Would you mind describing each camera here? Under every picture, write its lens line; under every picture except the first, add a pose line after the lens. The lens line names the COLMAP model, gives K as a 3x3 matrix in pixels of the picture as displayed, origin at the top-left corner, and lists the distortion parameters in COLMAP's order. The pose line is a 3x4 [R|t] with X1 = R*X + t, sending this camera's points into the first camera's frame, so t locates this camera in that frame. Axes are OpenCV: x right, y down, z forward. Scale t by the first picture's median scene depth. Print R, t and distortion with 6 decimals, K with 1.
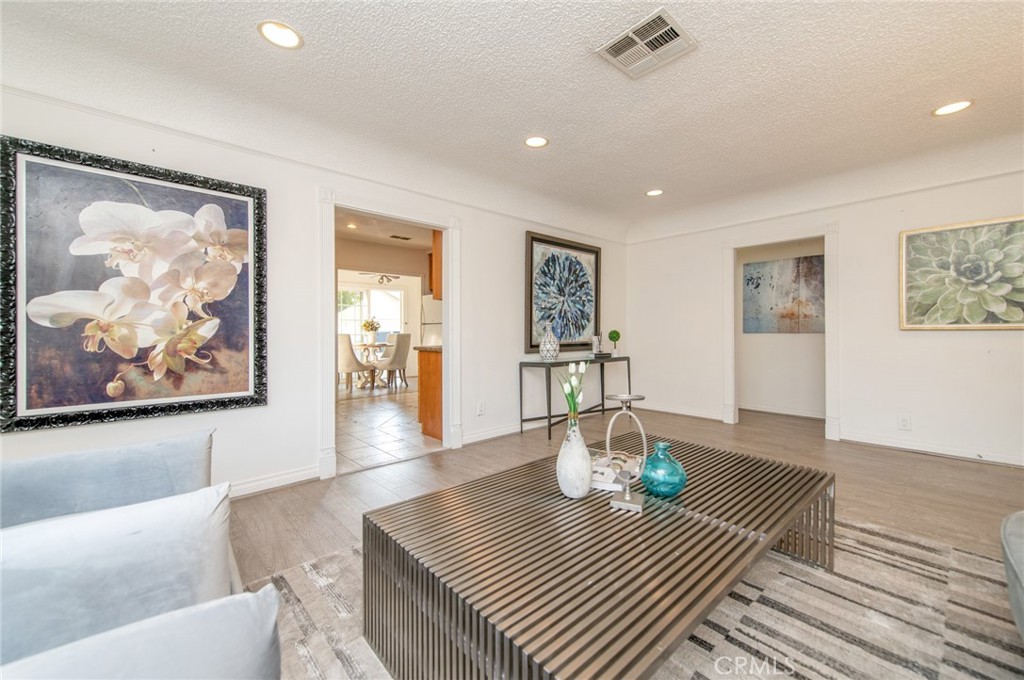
lens RADIAL K [[400.2, 0, 513.5], [0, 400.2, 334.0], [0, 0, 1]] dist [0.006495, -0.001771]
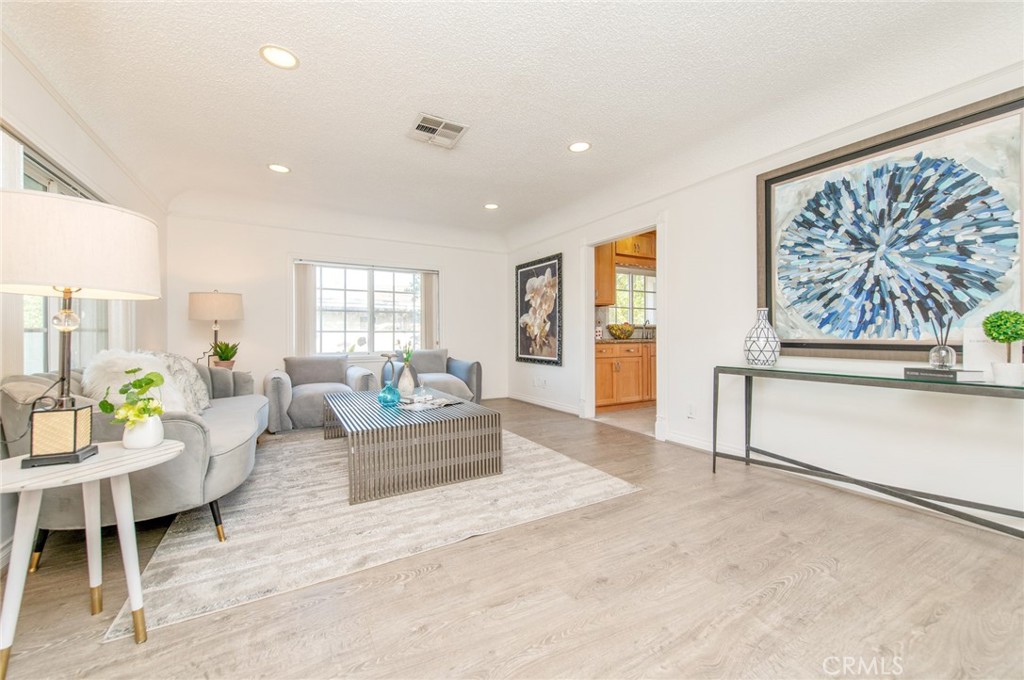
lens RADIAL K [[400.2, 0, 507.4], [0, 400.2, 337.2], [0, 0, 1]] dist [0.006495, -0.001771]
pose [[-0.221259, 0.009424, -0.975169, 0.753232], [-0.001227, 0.999950, 0.009942, 0.011919], [0.975214, 0.003396, -0.221237, 0.687605]]
